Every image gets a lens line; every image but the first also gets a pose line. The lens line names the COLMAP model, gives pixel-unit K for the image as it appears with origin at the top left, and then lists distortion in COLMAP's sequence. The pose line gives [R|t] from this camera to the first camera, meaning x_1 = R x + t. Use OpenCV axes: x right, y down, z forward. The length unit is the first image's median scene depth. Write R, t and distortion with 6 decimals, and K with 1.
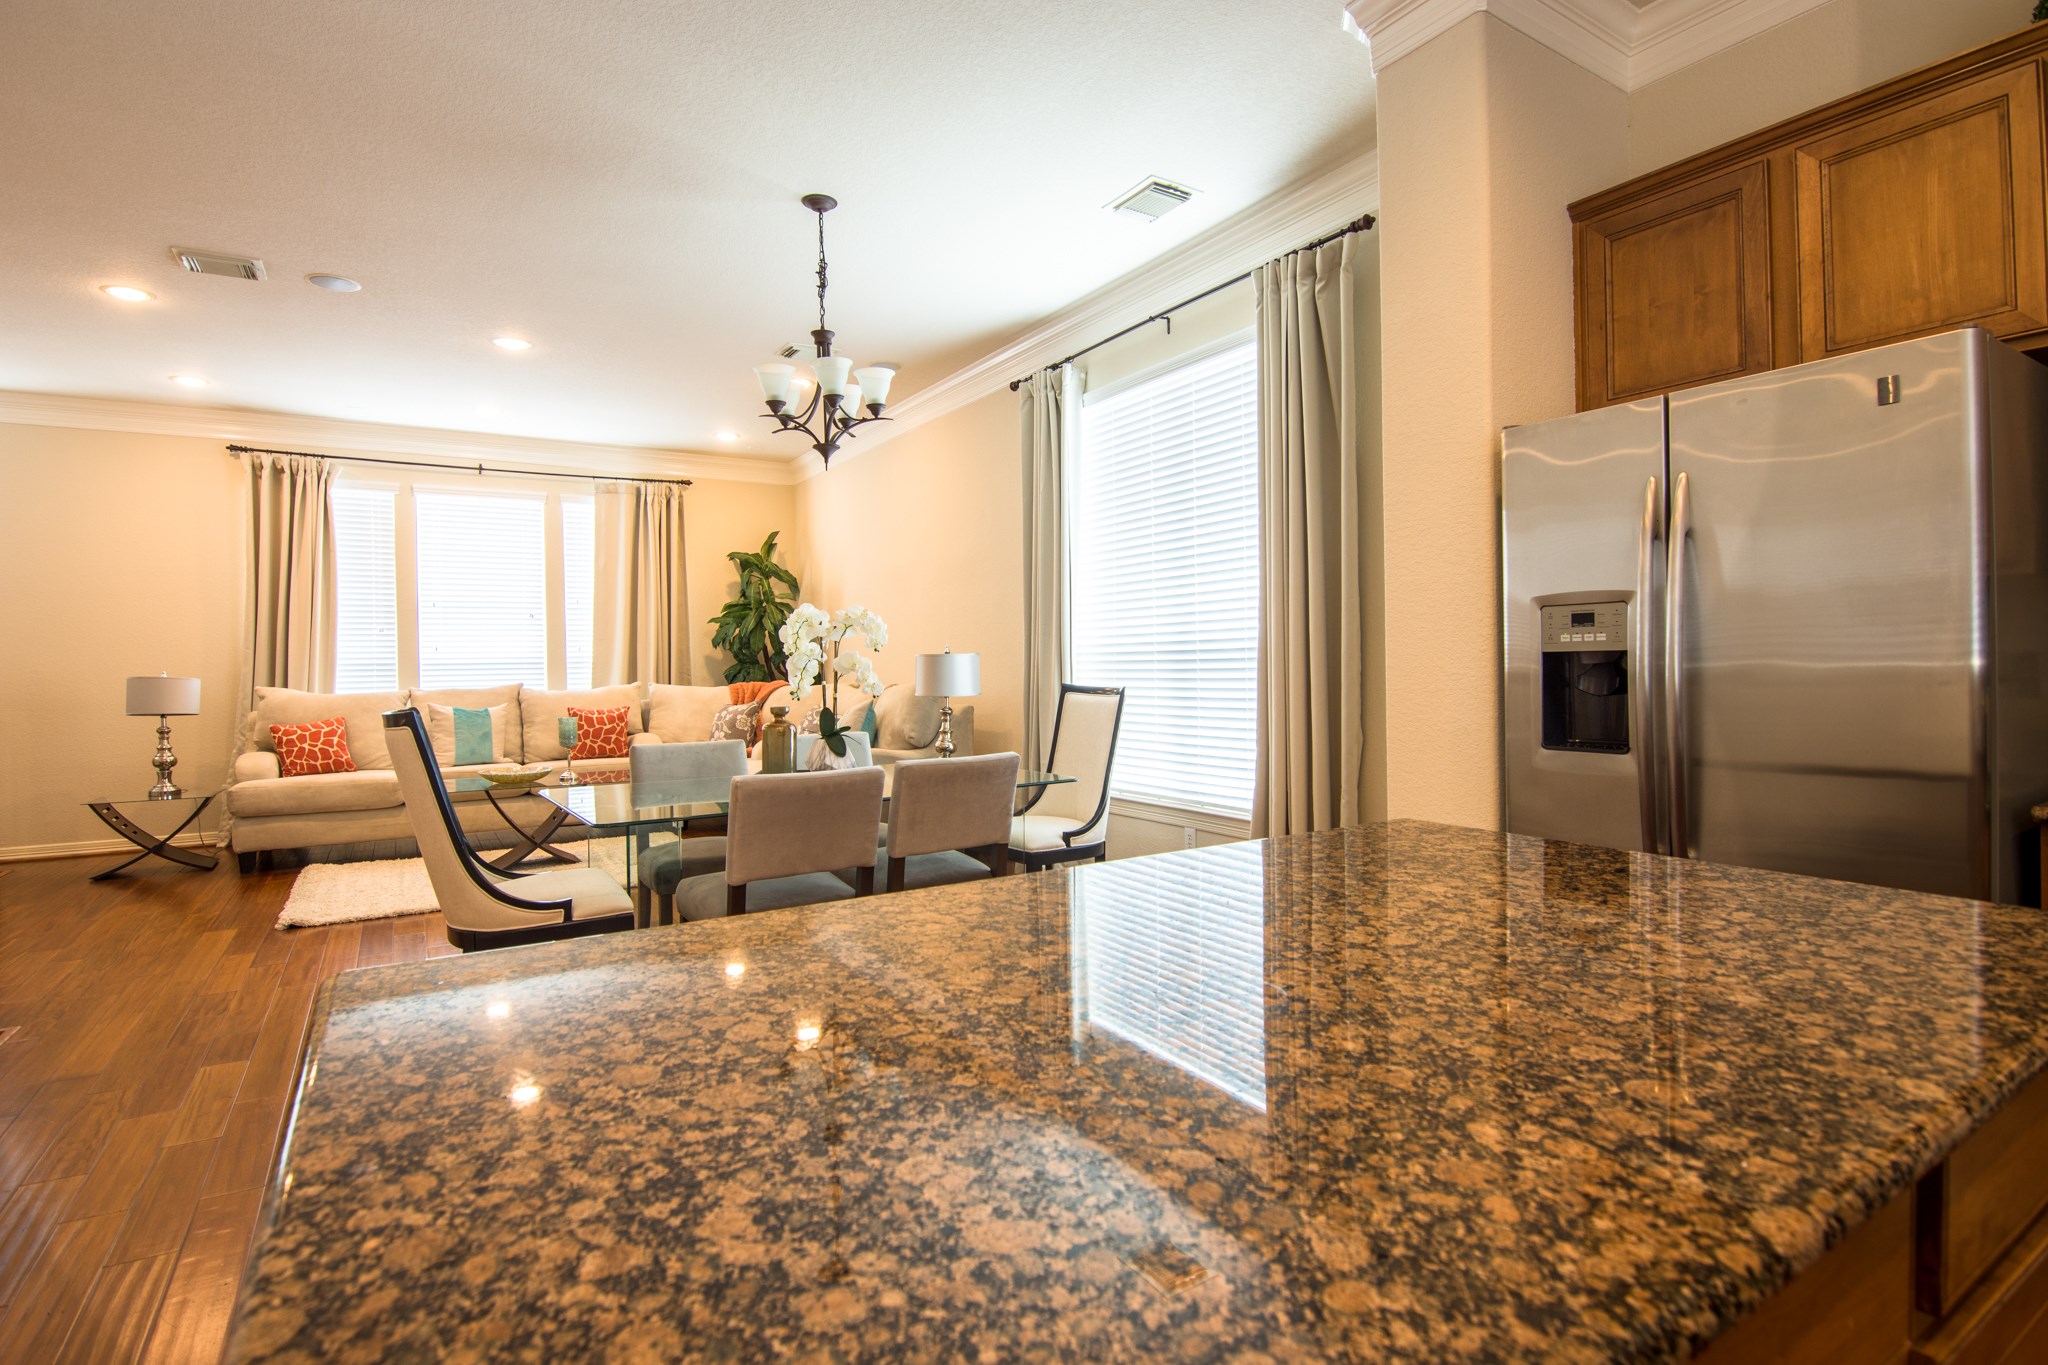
lens RADIAL K [[999.1, 0, 1022.9], [0, 999.1, 673.1], [0, 0, 1]] dist [-0.007808, -0.010247]
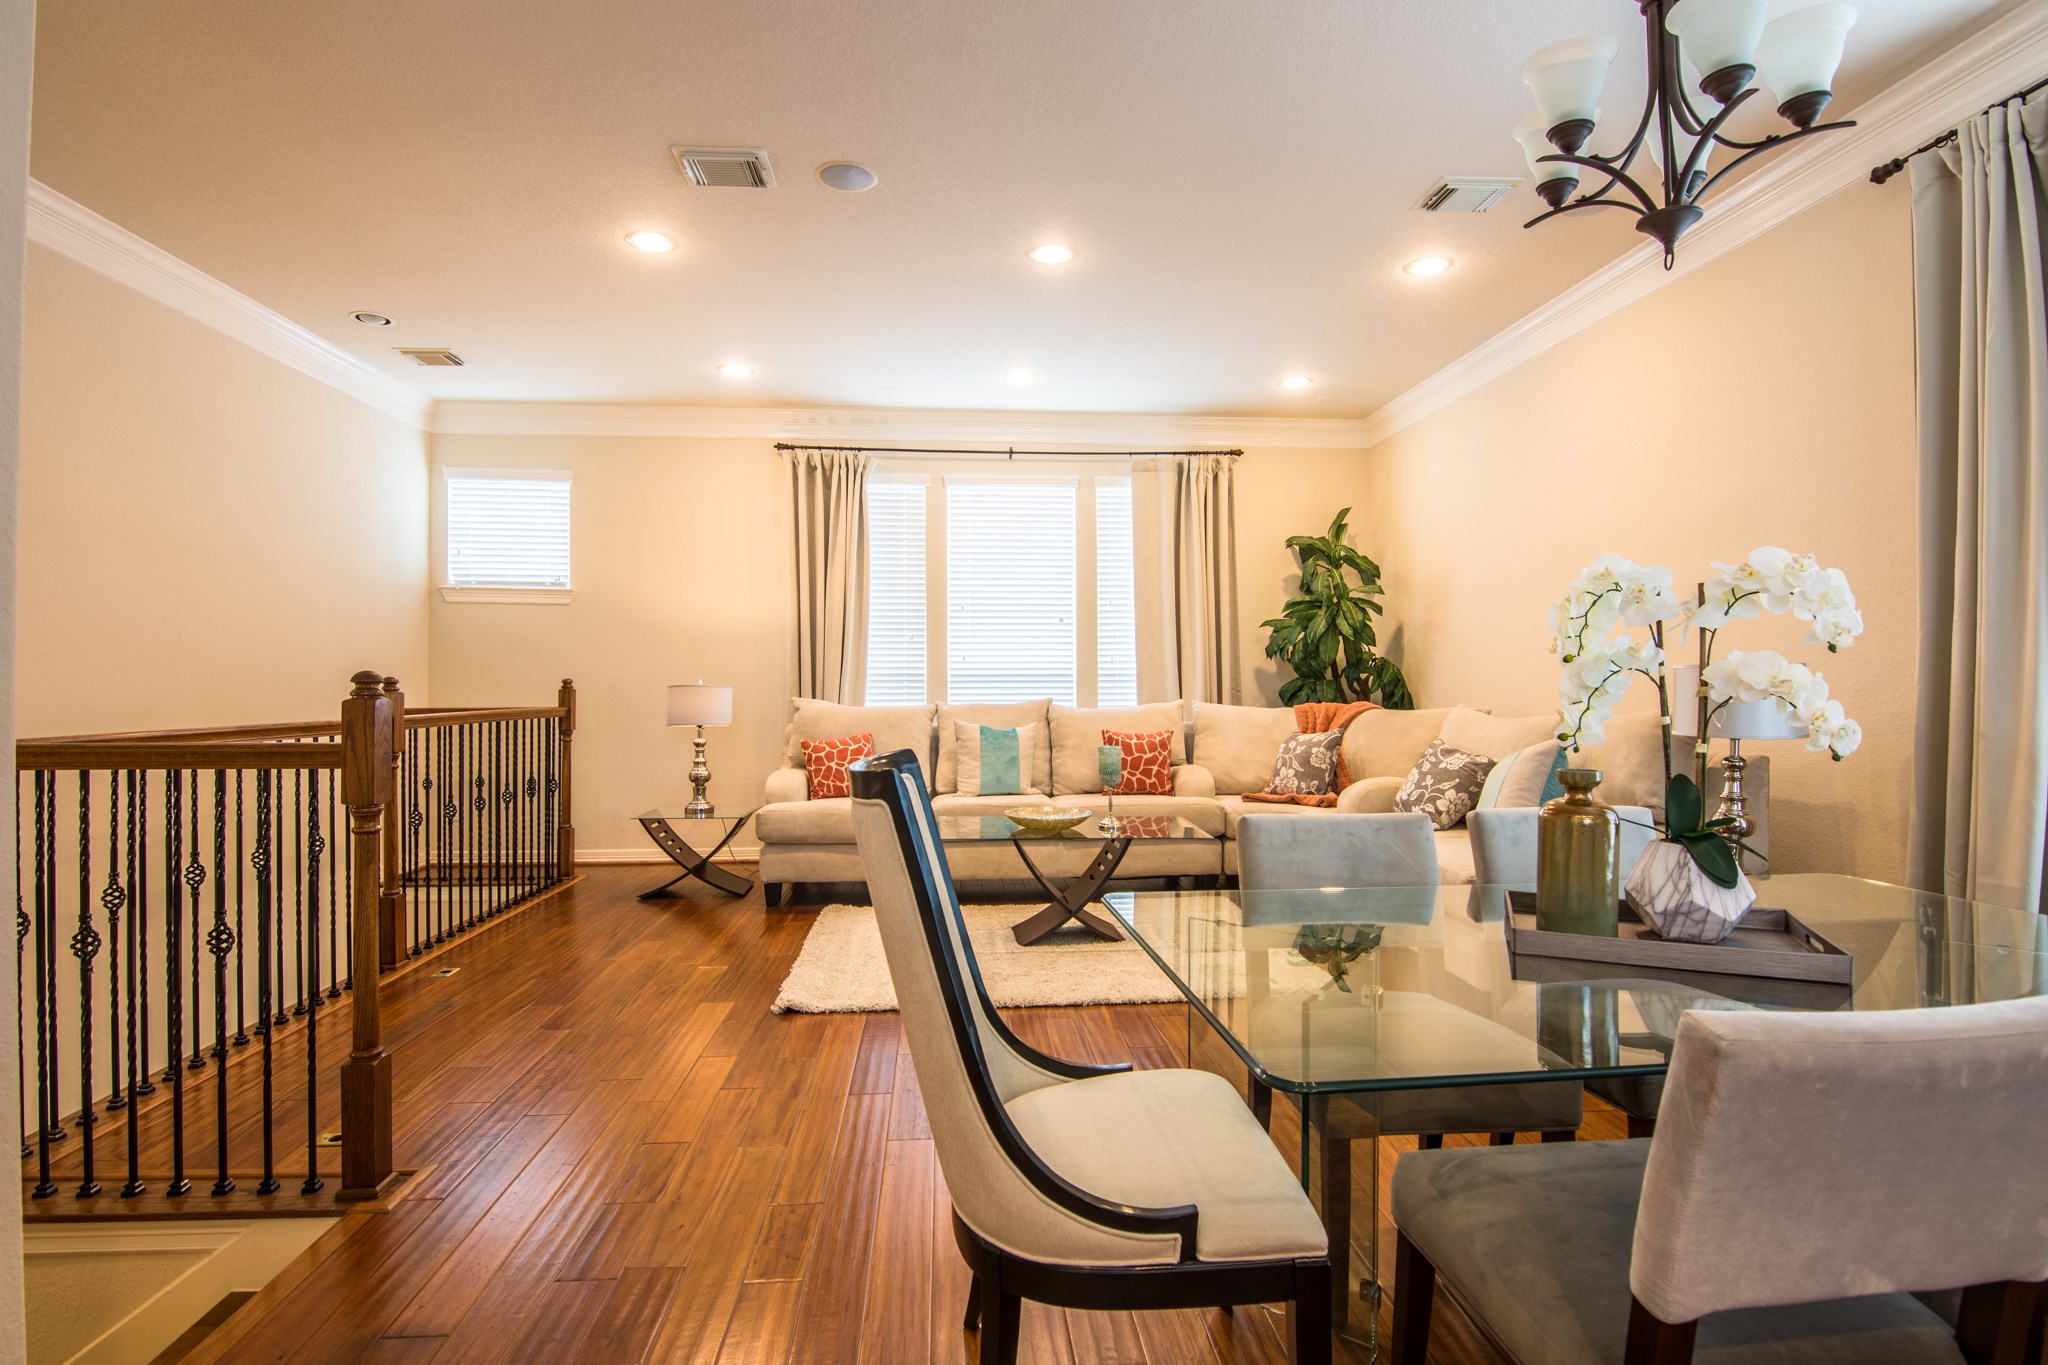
lens RADIAL K [[999.1, 0, 1022.9], [0, 999.1, 673.1], [0, 0, 1]] dist [-0.007808, -0.010247]
pose [[0.886912, 0.008167, -0.461866, -0.245465], [-0.015432, 0.999809, -0.011954, -0.001747], [0.461681, 0.017730, 0.886869, 0.438632]]
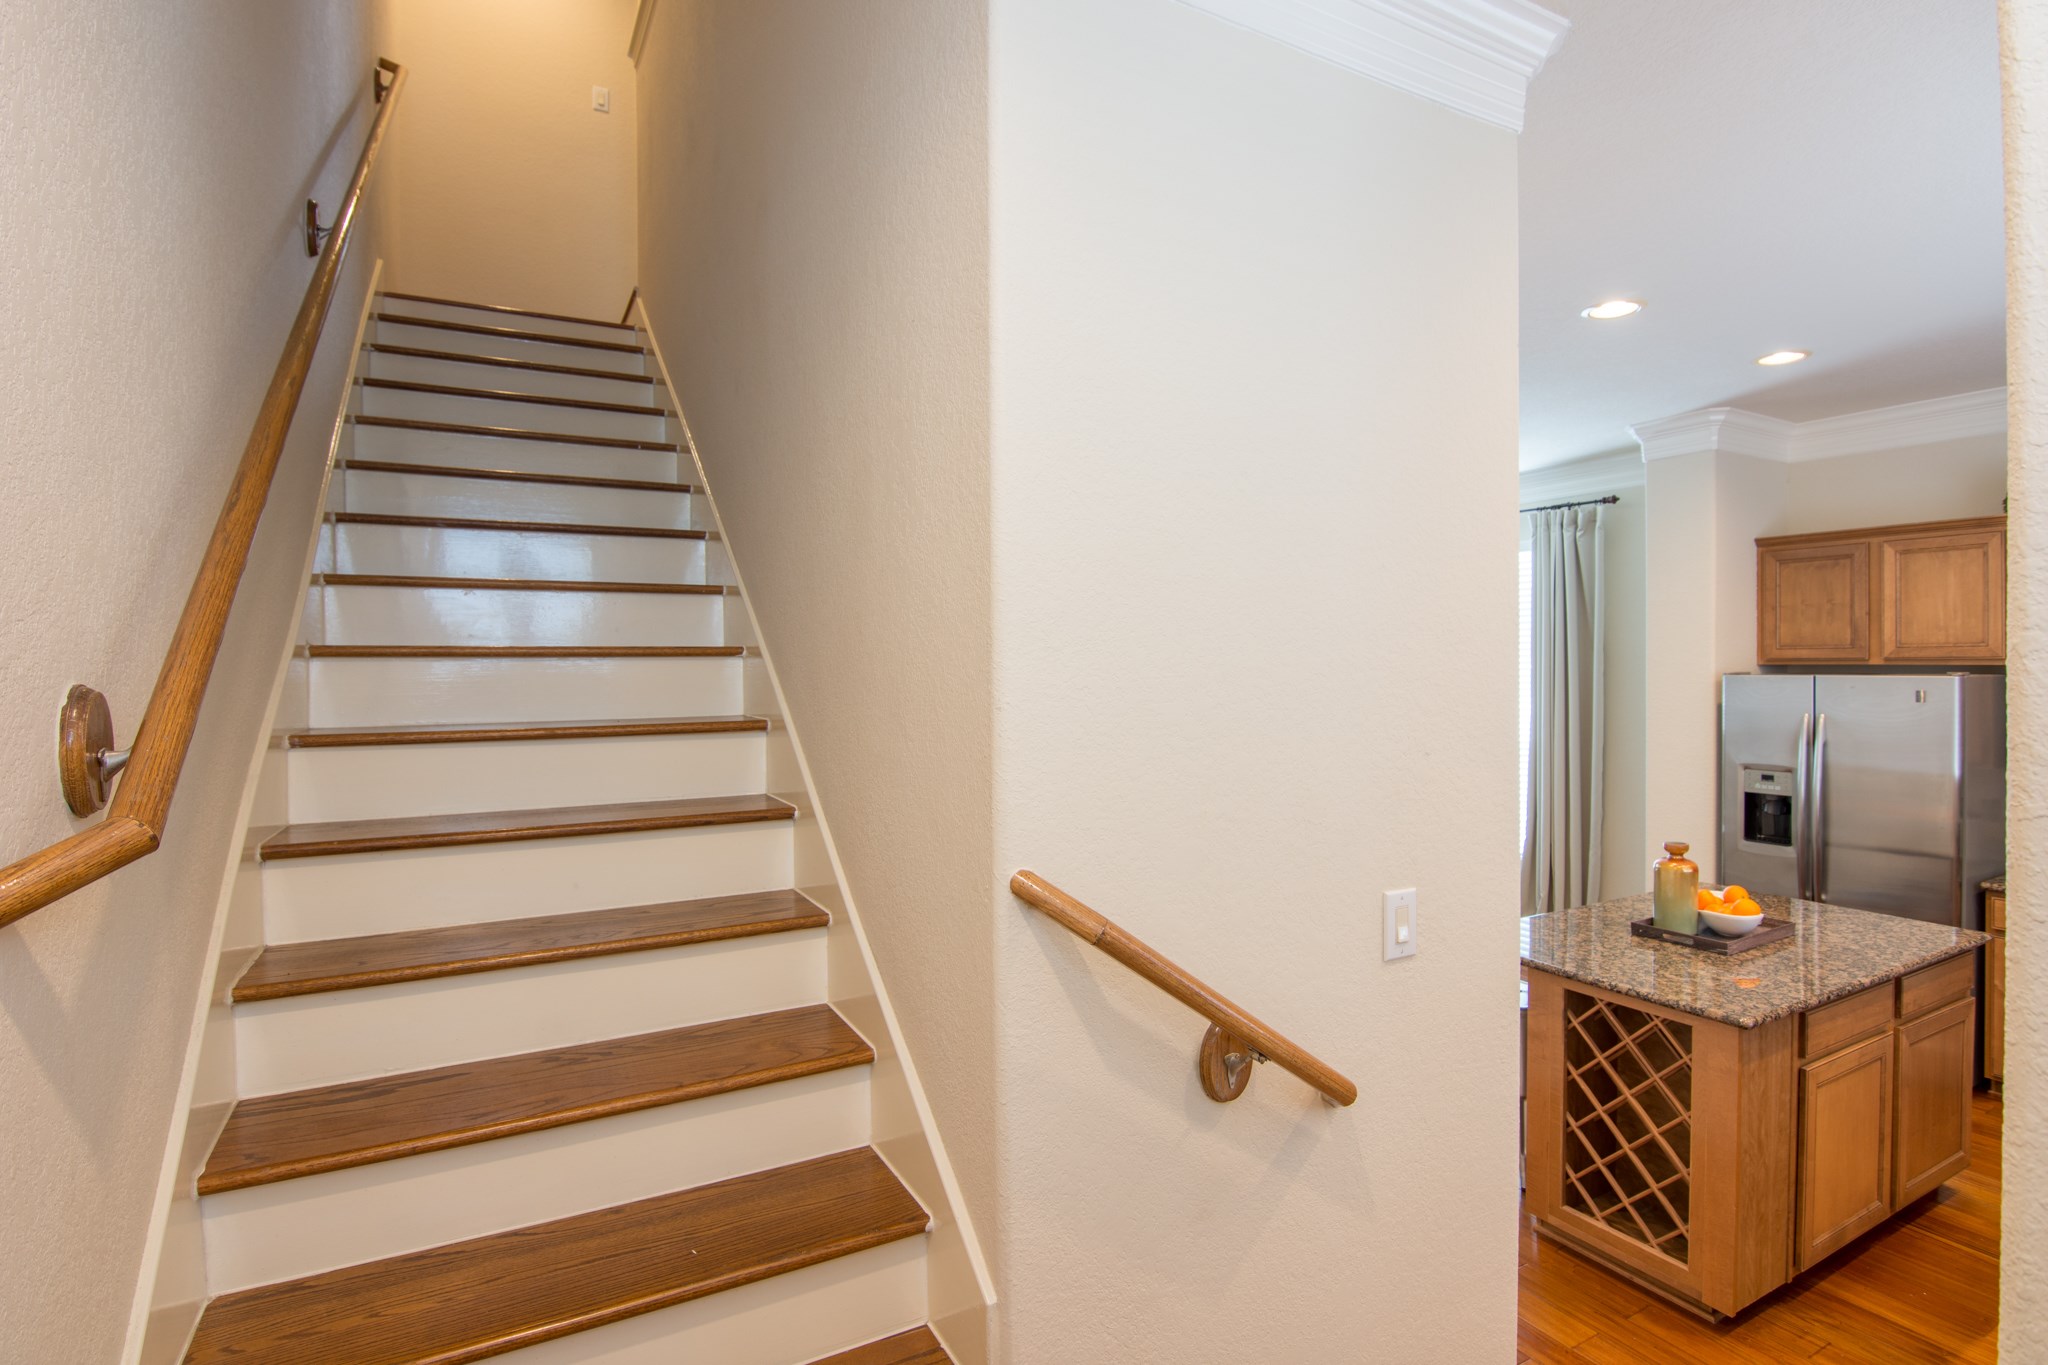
lens RADIAL K [[999.1, 0, 1022.9], [0, 999.1, 673.1], [0, 0, 1]] dist [-0.007808, -0.010247]
pose [[0.997841, 0.008994, -0.065060, -0.462330], [-0.008750, 0.999954, 0.004033, -0.148813], [0.065094, -0.003455, 0.997873, -0.624930]]
